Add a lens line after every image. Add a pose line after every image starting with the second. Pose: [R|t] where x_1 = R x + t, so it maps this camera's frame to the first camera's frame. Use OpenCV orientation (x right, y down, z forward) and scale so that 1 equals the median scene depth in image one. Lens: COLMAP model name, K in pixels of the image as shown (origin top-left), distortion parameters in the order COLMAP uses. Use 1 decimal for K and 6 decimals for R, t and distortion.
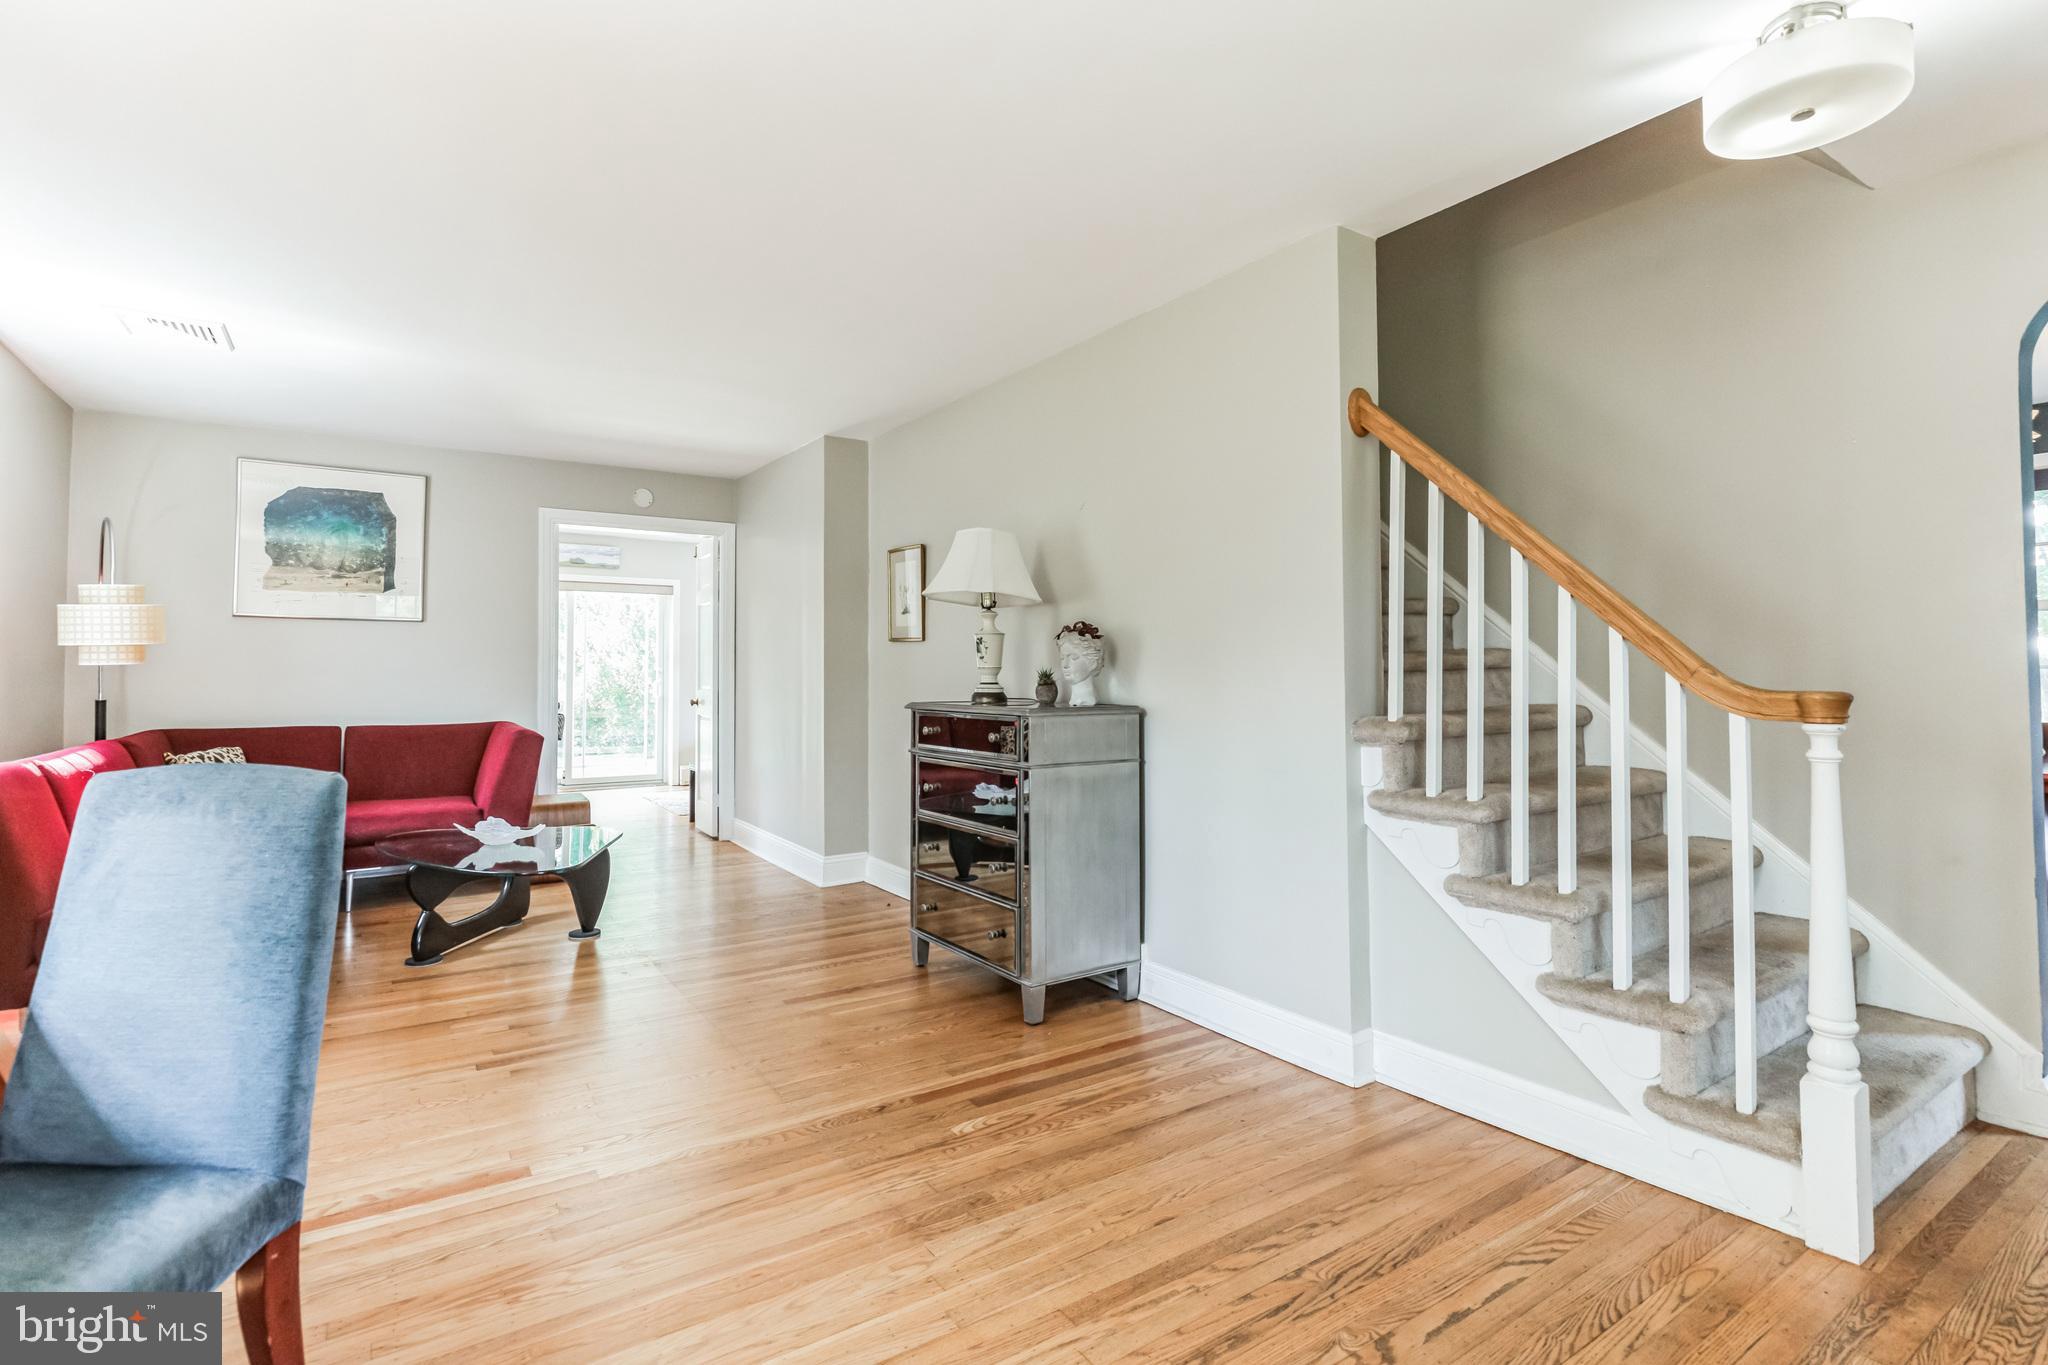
lens RADIAL K [[975.5, 0, 1024.0], [0, 975.5, 682.5], [0, 0, 1]] dist [-0.000005, -0.000156]
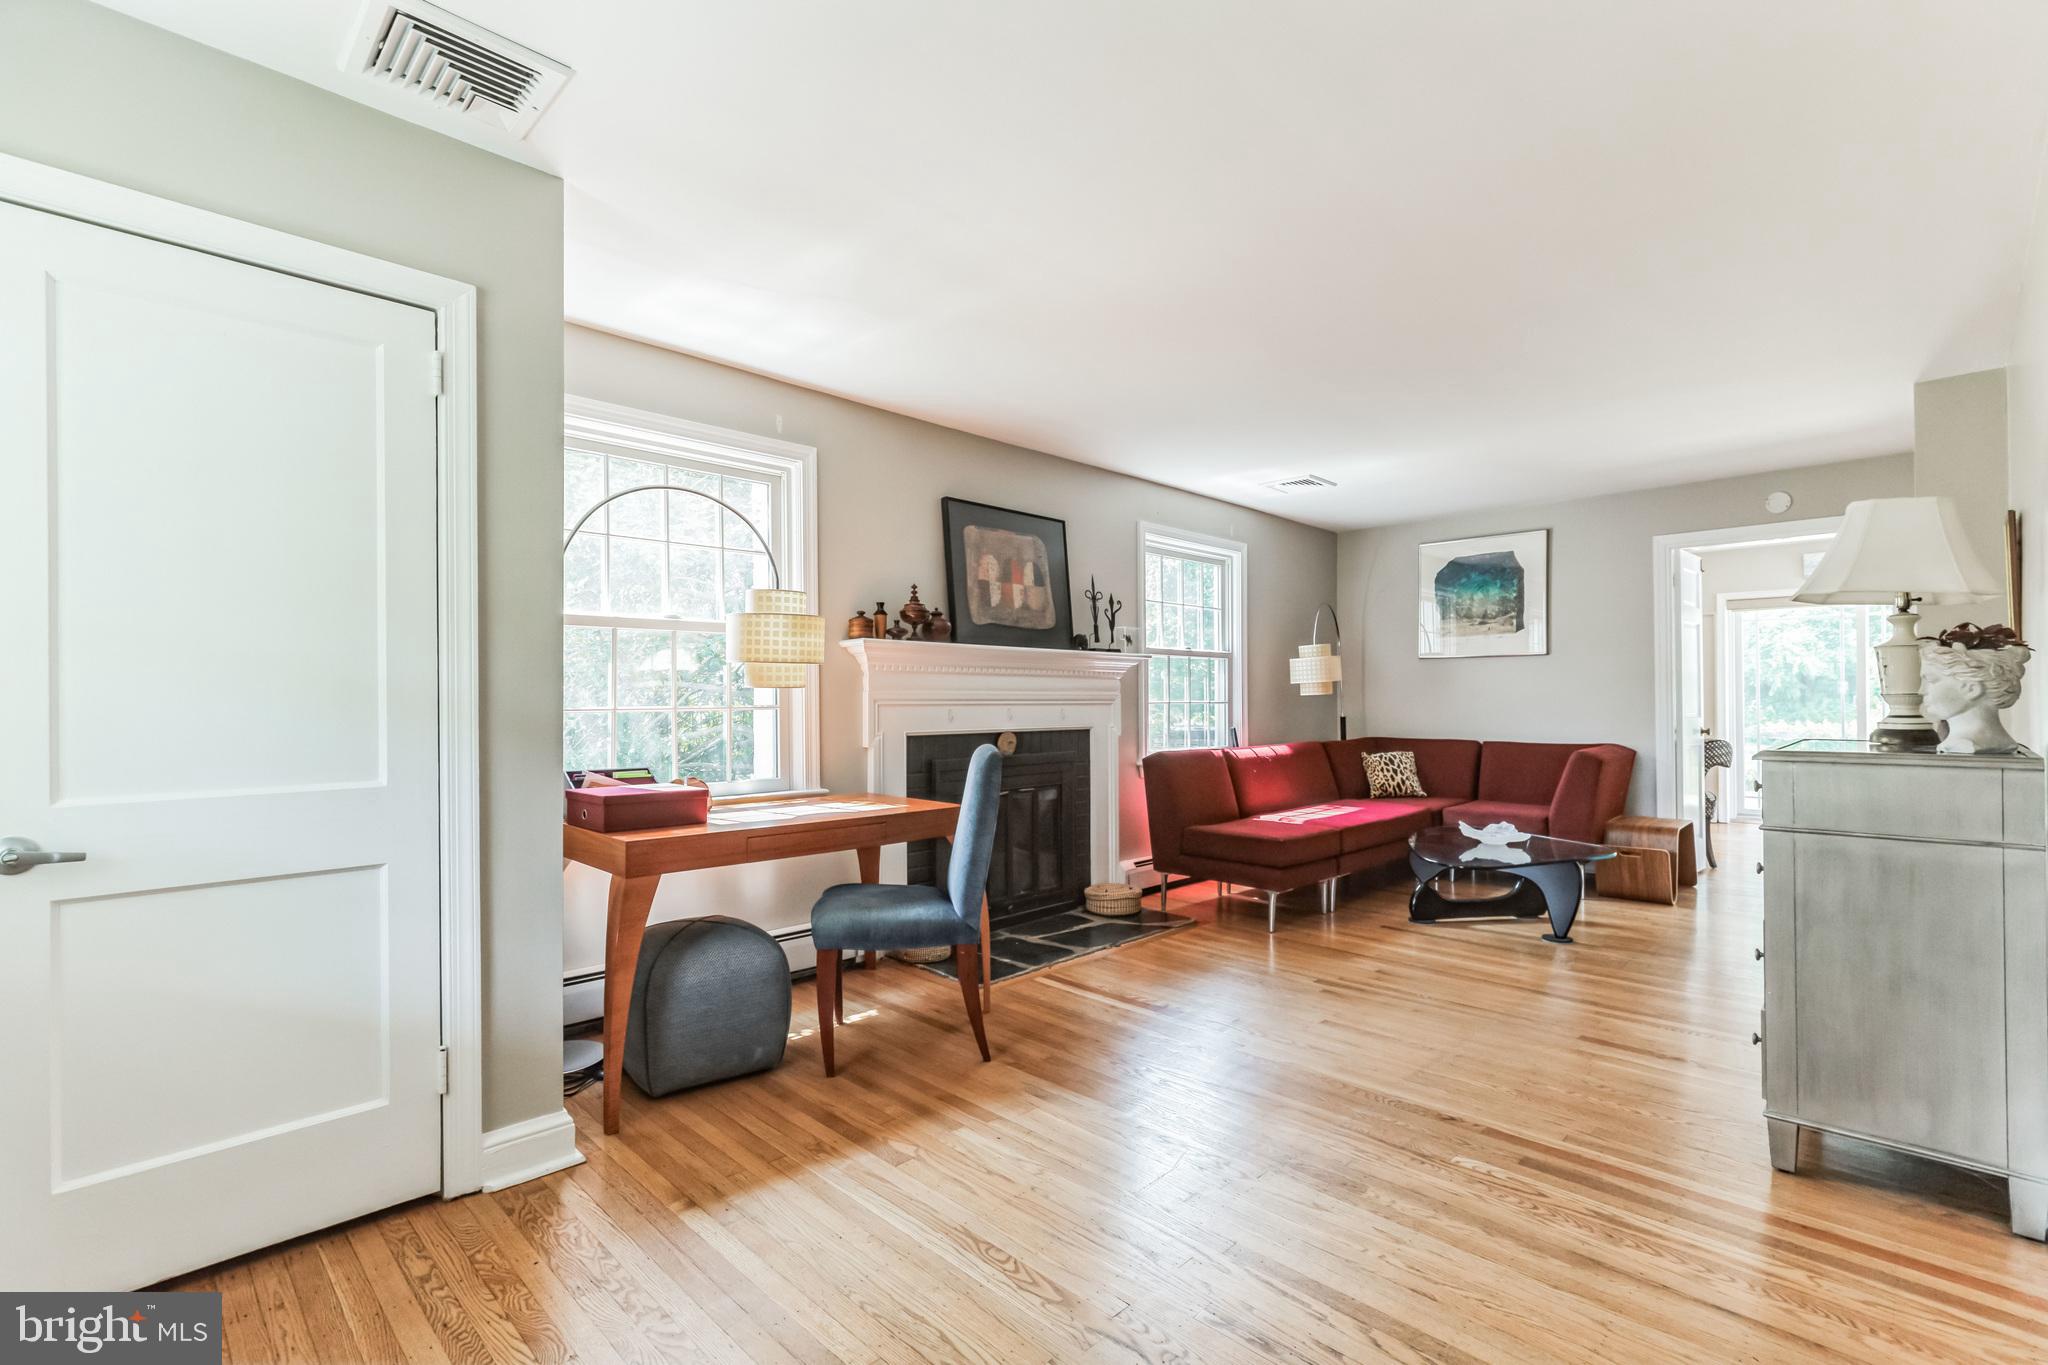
lens RADIAL K [[929.4, 0, 1022.4], [0, 929.4, 703.7], [0, 0, 1]] dist [0.000558, -0.000165]
pose [[0.185252, 0.002982, -0.982686, 0.508373], [-0.003320, 0.999992, 0.002408, -0.005670], [0.982685, 0.002816, 0.185261, 0.249034]]
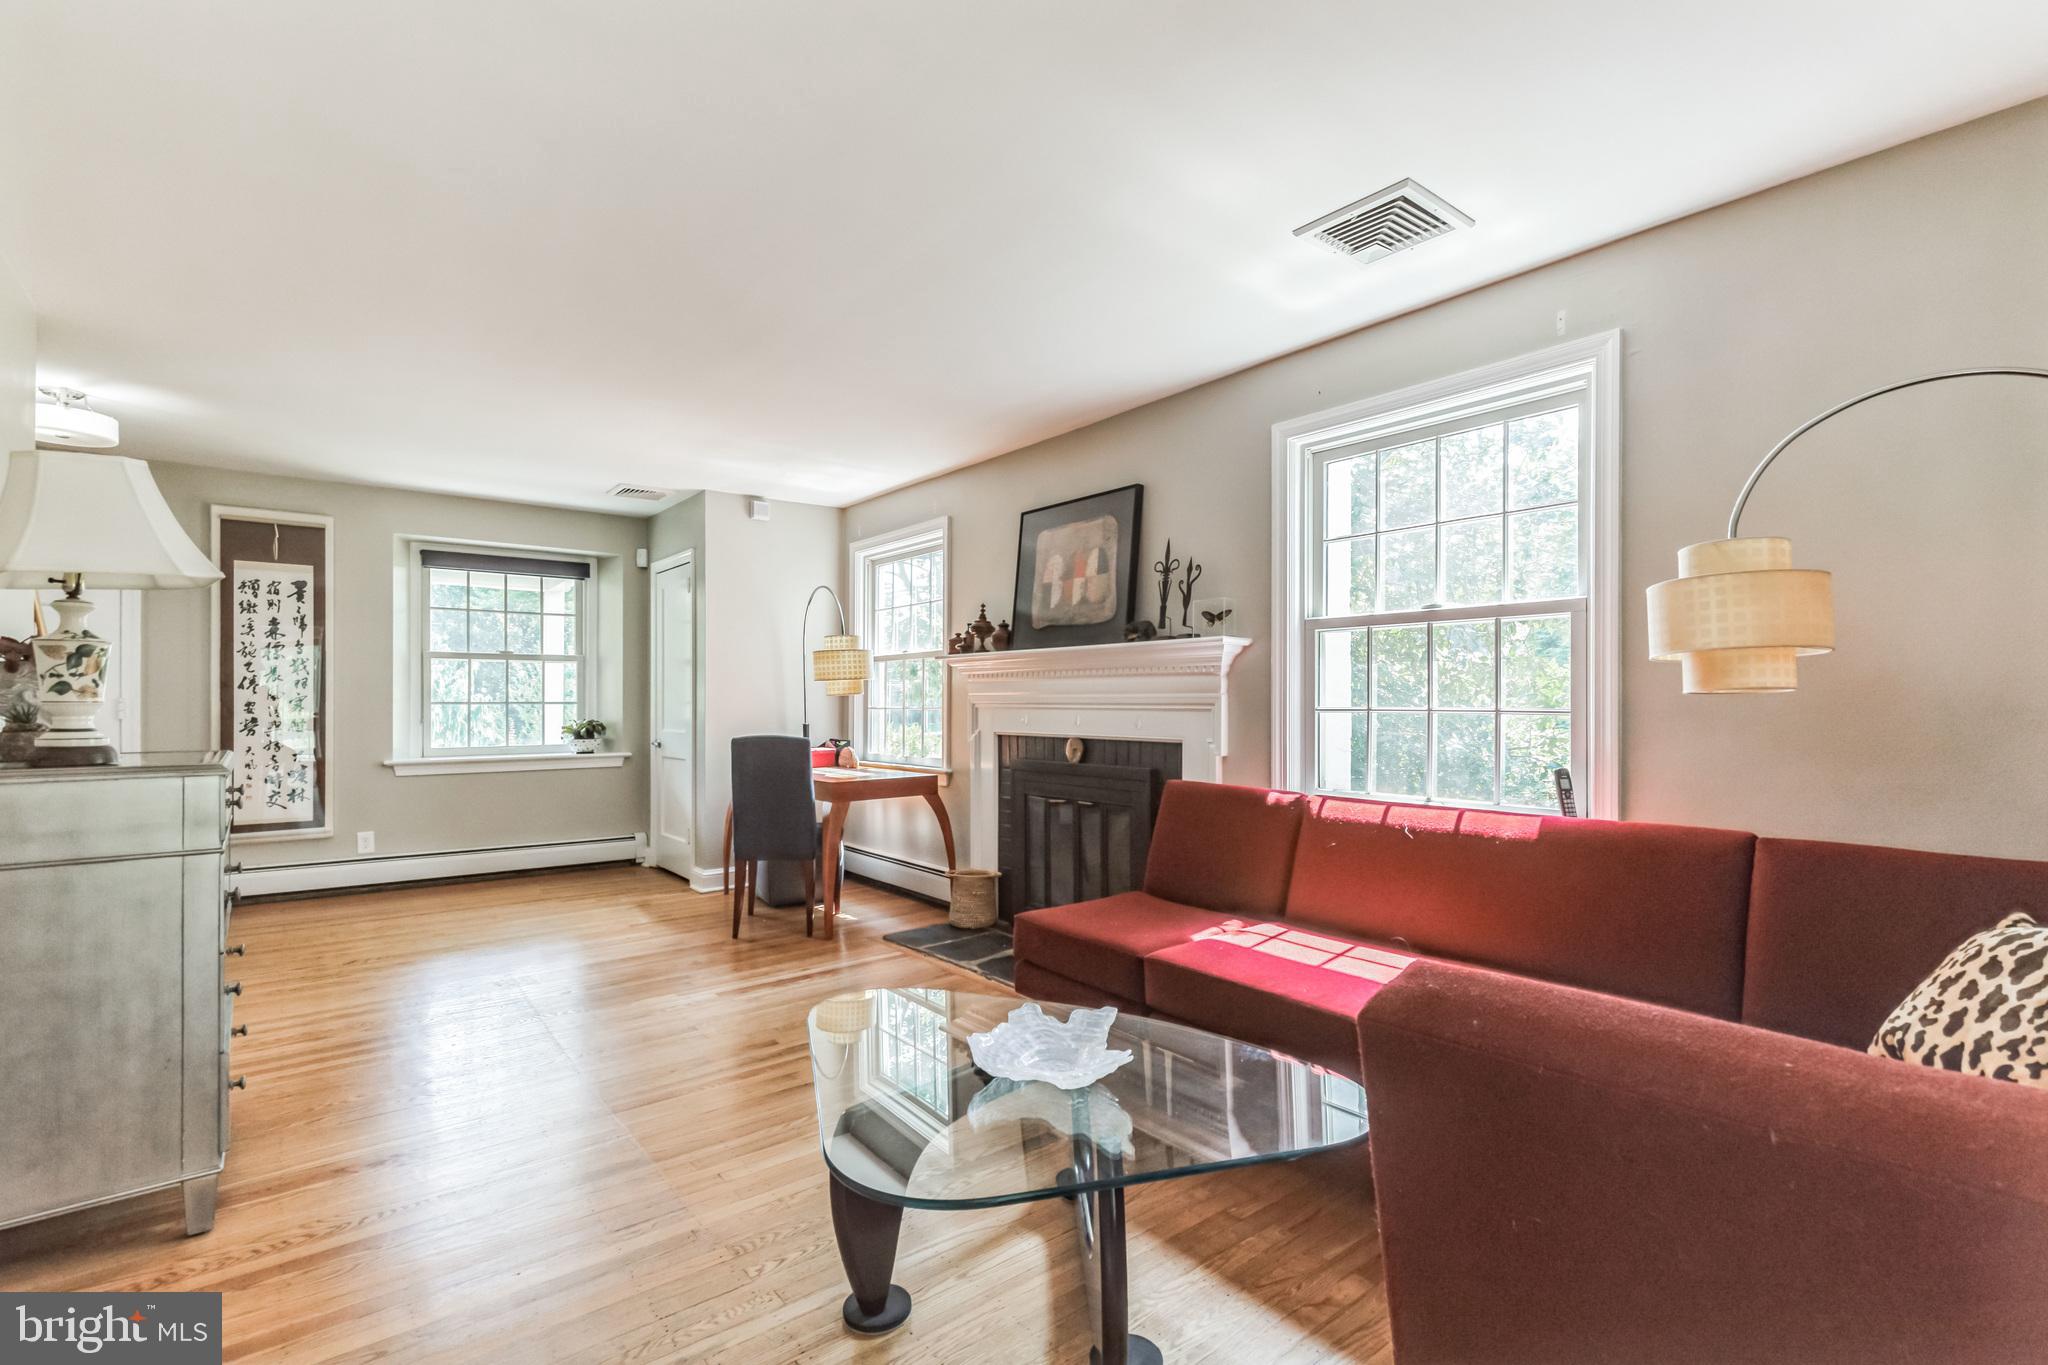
lens RADIAL K [[929.4, 0, 1022.4], [0, 929.4, 703.7], [0, 0, 1]] dist [0.000558, -0.000165]
pose [[-0.996851, 0.003737, -0.079205, -0.547874], [0.003021, 0.999953, 0.009163, -0.018301], [0.079235, 0.008895, -0.996816, 1.597991]]
